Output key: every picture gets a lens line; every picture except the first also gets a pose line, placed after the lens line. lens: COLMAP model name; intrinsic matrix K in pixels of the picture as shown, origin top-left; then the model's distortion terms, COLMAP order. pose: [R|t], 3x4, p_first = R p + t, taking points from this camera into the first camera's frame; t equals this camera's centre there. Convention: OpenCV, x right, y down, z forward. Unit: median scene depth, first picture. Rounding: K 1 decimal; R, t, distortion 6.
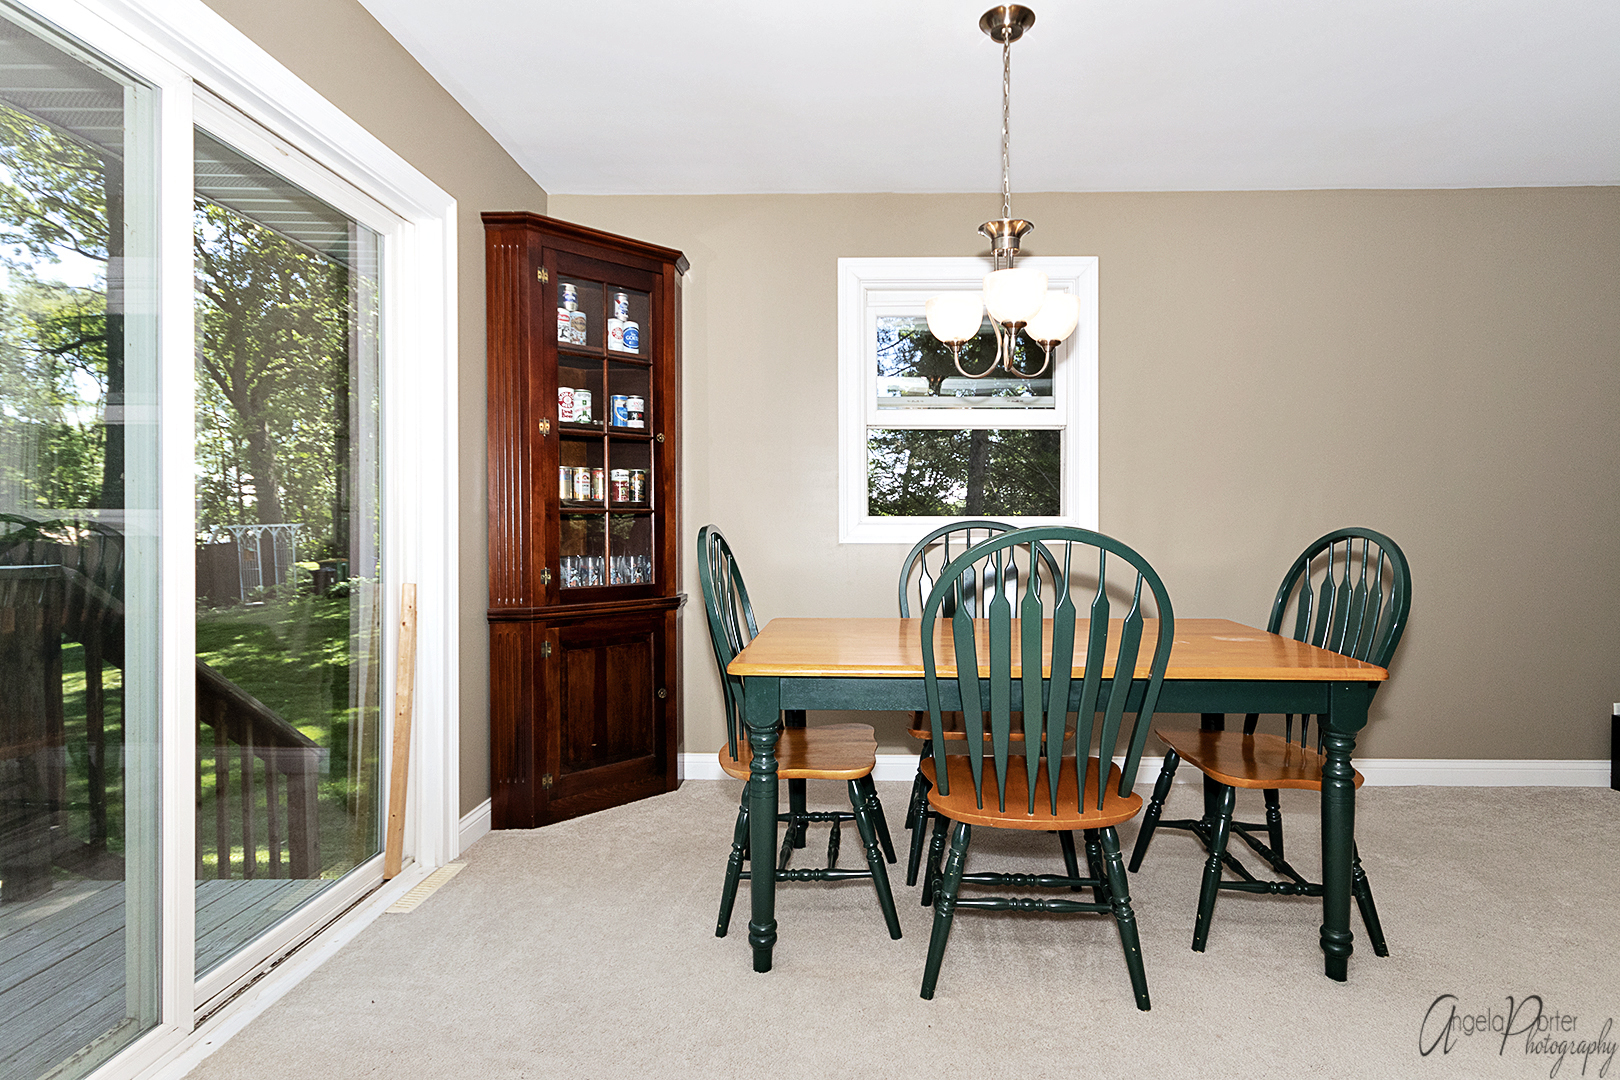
lens RADIAL K [[856.1, 0, 824.3], [0, 856.1, 529.4], [0, 0, 1]] dist [0.021539, 0.000242]
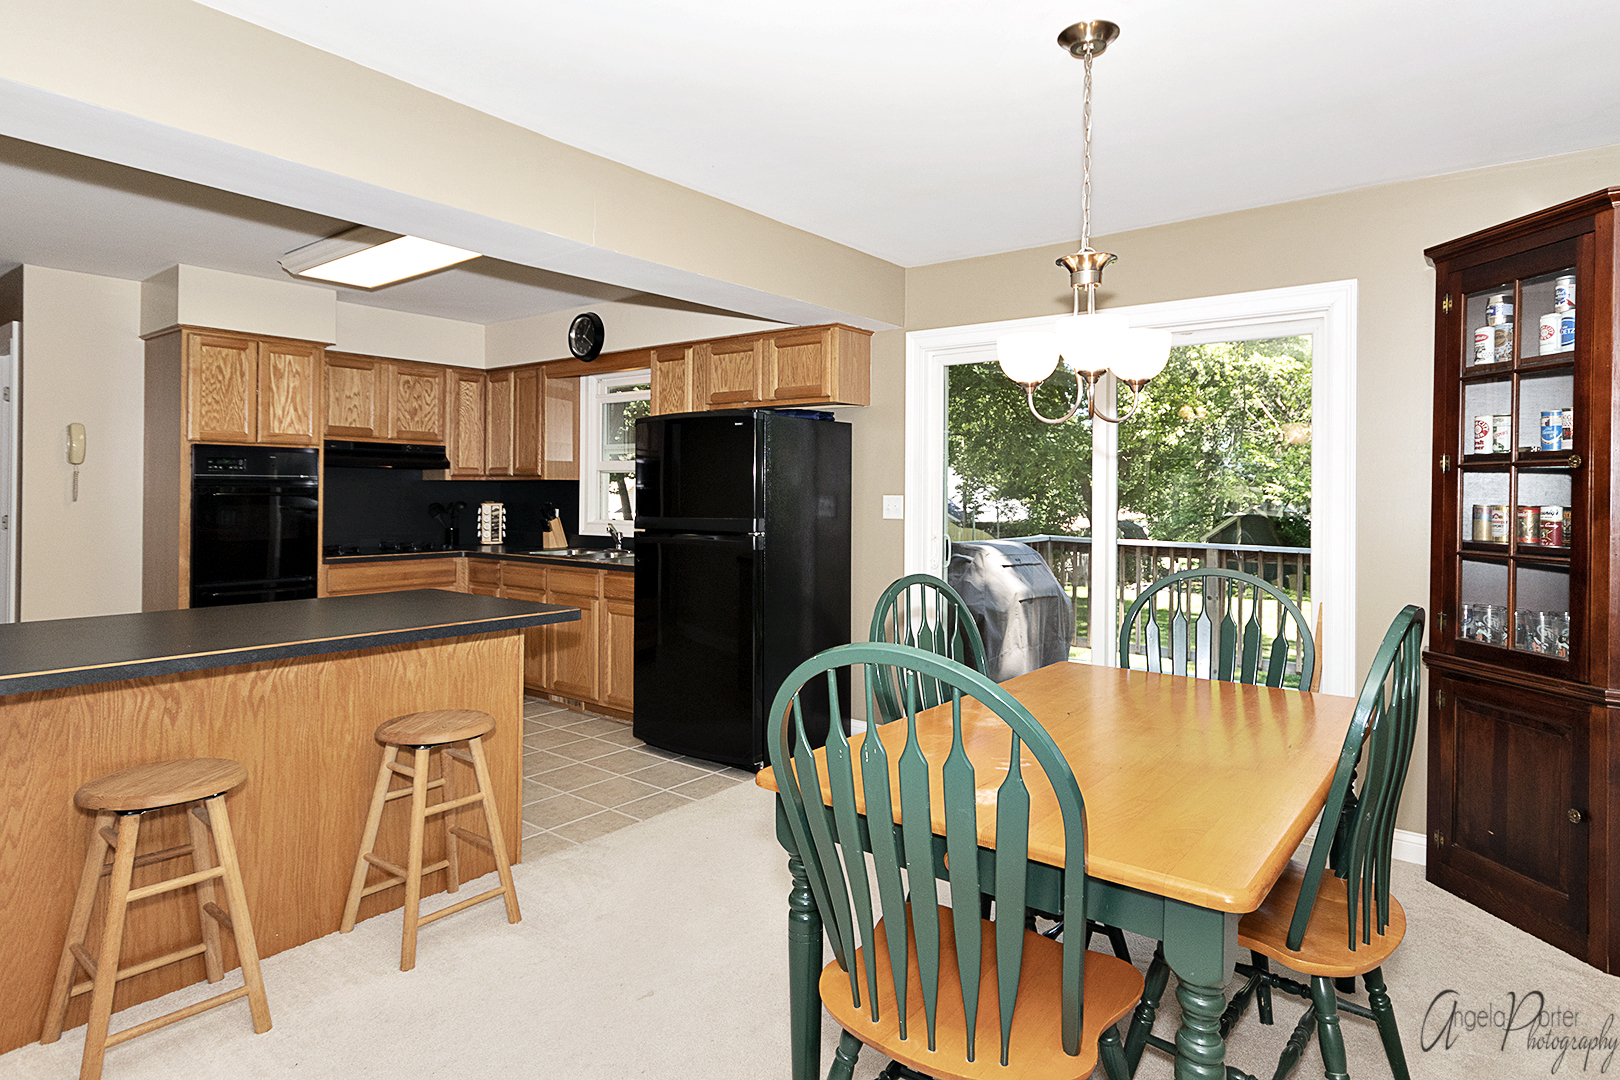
lens RADIAL K [[856.1, 0, 768.3], [0, 856.1, 487.8], [0, 0, 1]] dist [0.021539, 0.000242]
pose [[-0.593374, -0.009119, -0.804875, 0.815996], [-0.016752, 0.999859, 0.001022, -0.074172], [0.804752, 0.014090, -0.593443, 0.904658]]
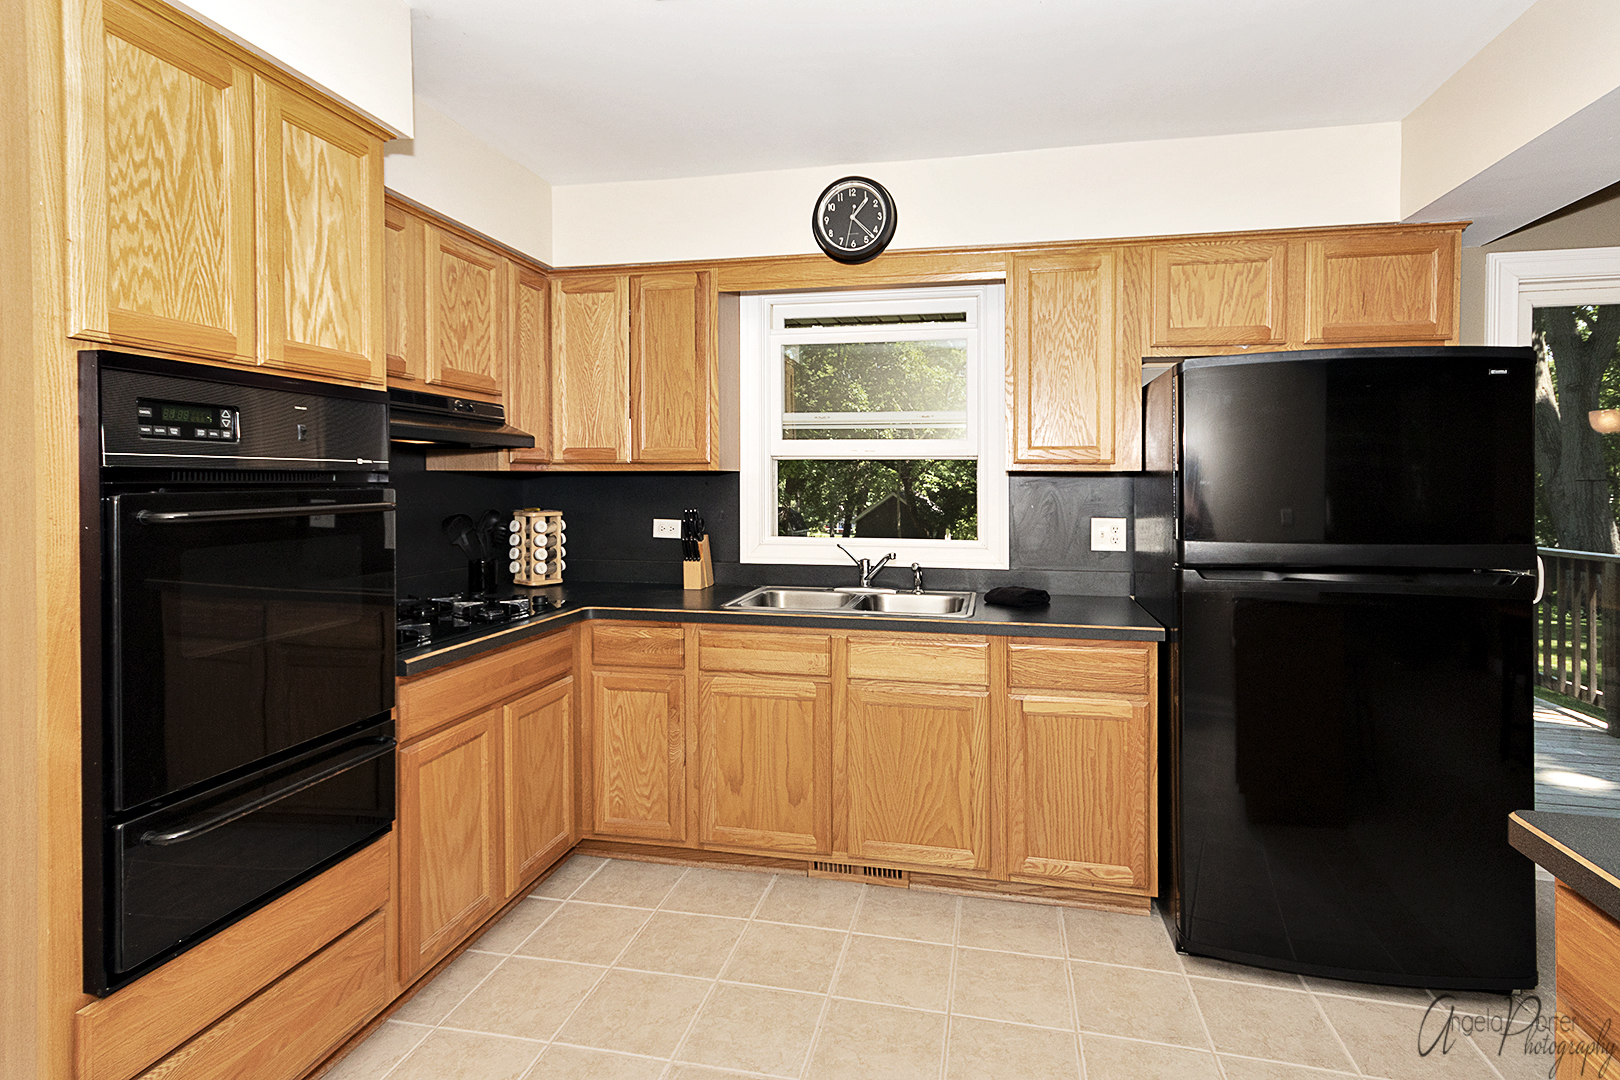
lens RADIAL K [[814.9, 0, 811.8], [0, 814.9, 491.5], [0, 0, 1]] dist [0.016332, 0.006119]
pose [[-0.160266, 0.009091, -0.987032, 0.577227], [-0.015534, 0.999811, 0.011731, -0.069269], [0.986952, 0.017213, -0.160094, -0.312035]]
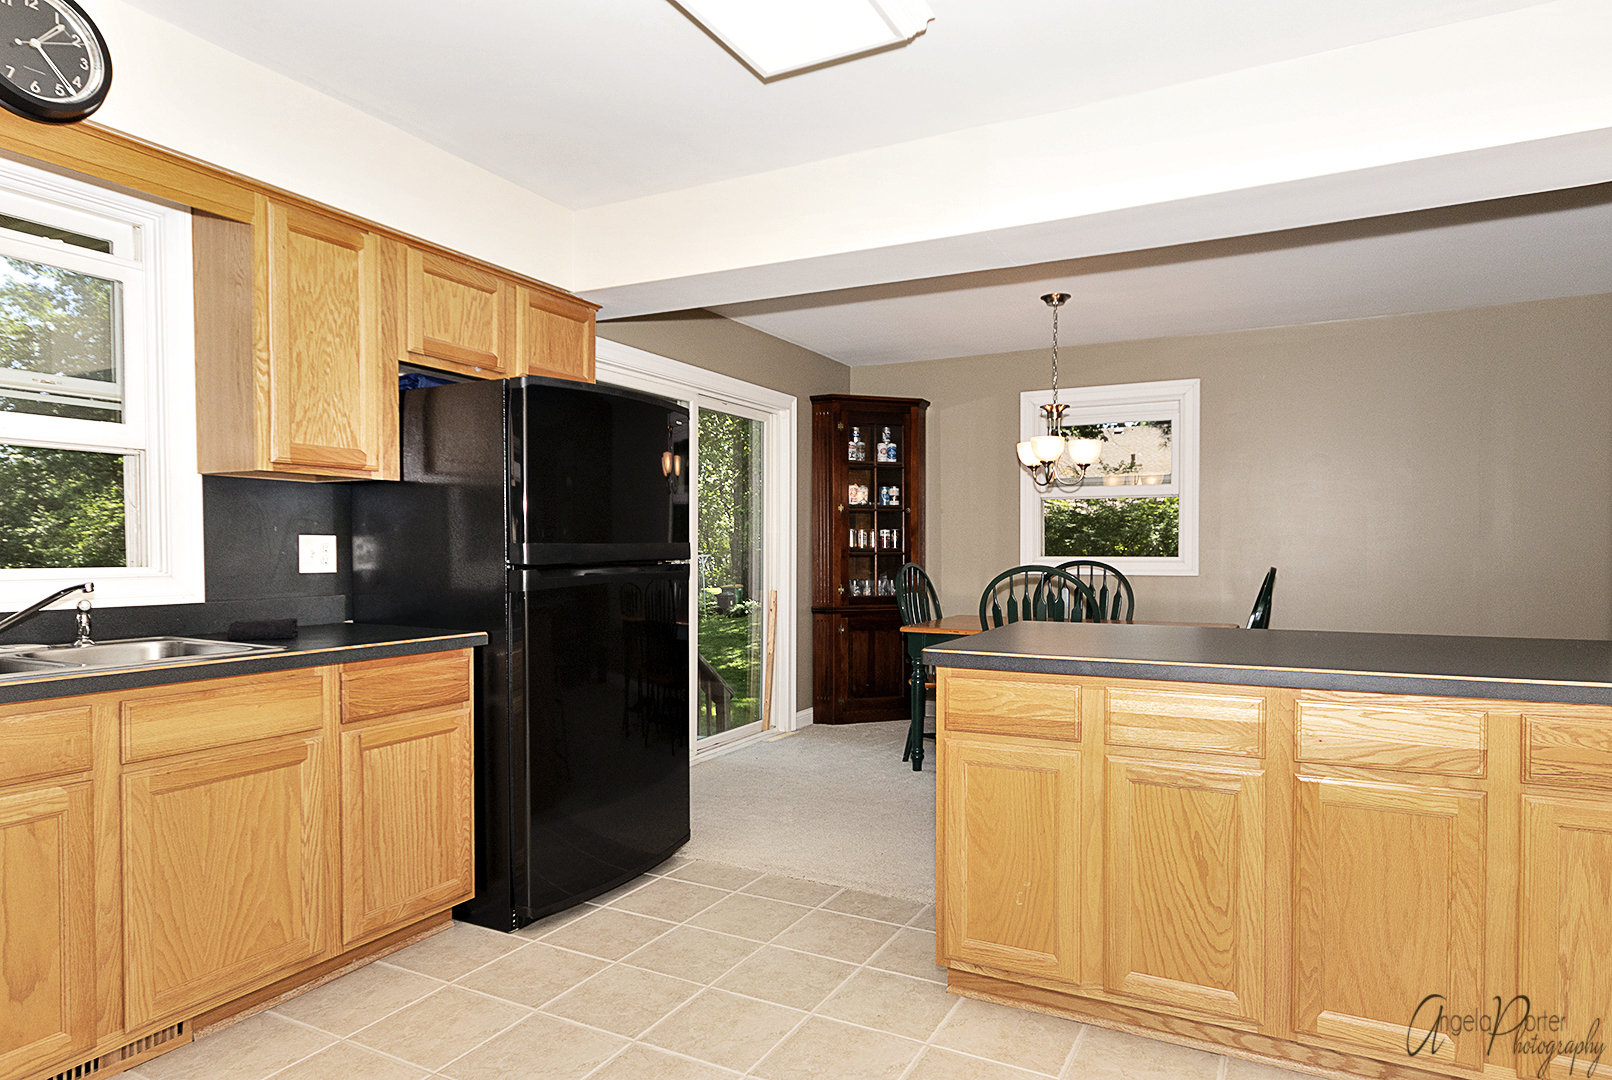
lens RADIAL K [[952.1, 0, 815.3], [0, 952.1, 560.6], [0, 0, 1]] dist [0.014681, -0.001234]
pose [[0.909653, 0.006703, -0.415314, 0.437834], [-0.006738, 0.999976, 0.001382, -0.009082], [0.415313, 0.001541, 0.909677, -0.814181]]
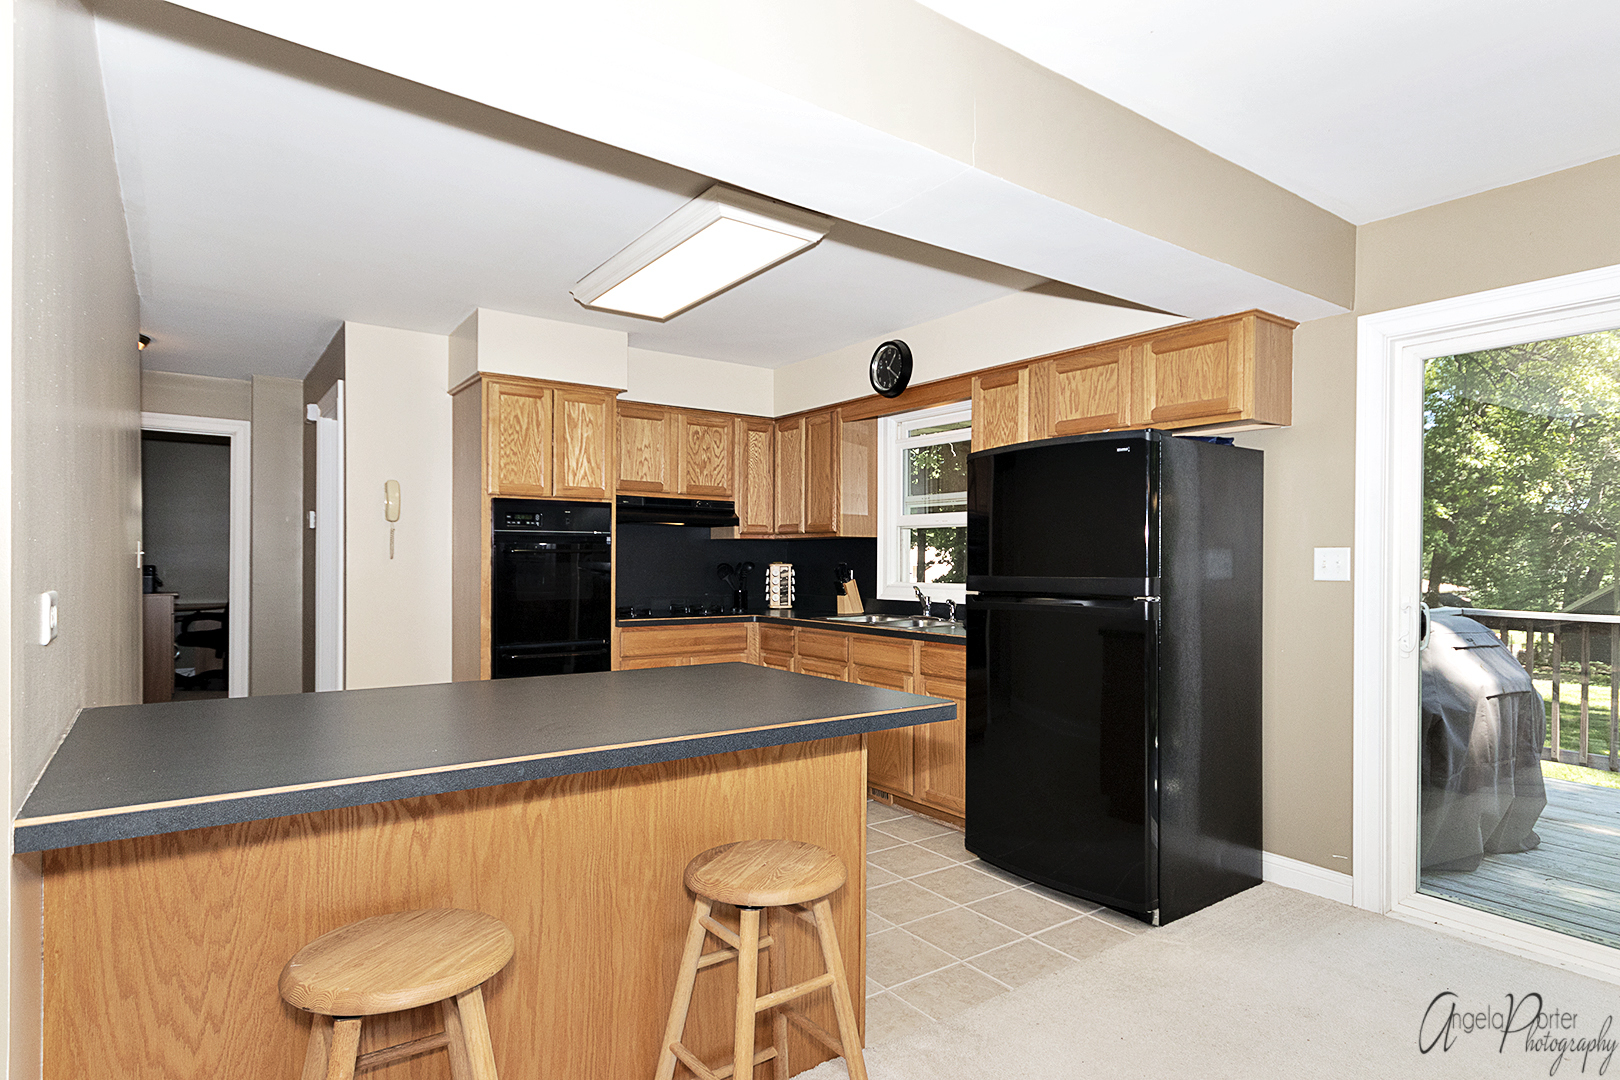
lens RADIAL K [[856.1, 0, 792.8], [0, 856.1, 565.5], [0, 0, 1]] dist [0.021539, 0.000242]
pose [[-0.788650, -0.000415, -0.614843, 0.689111], [-0.013757, 0.999761, 0.016971, -0.052199], [0.614689, 0.021842, -0.788467, 0.649174]]
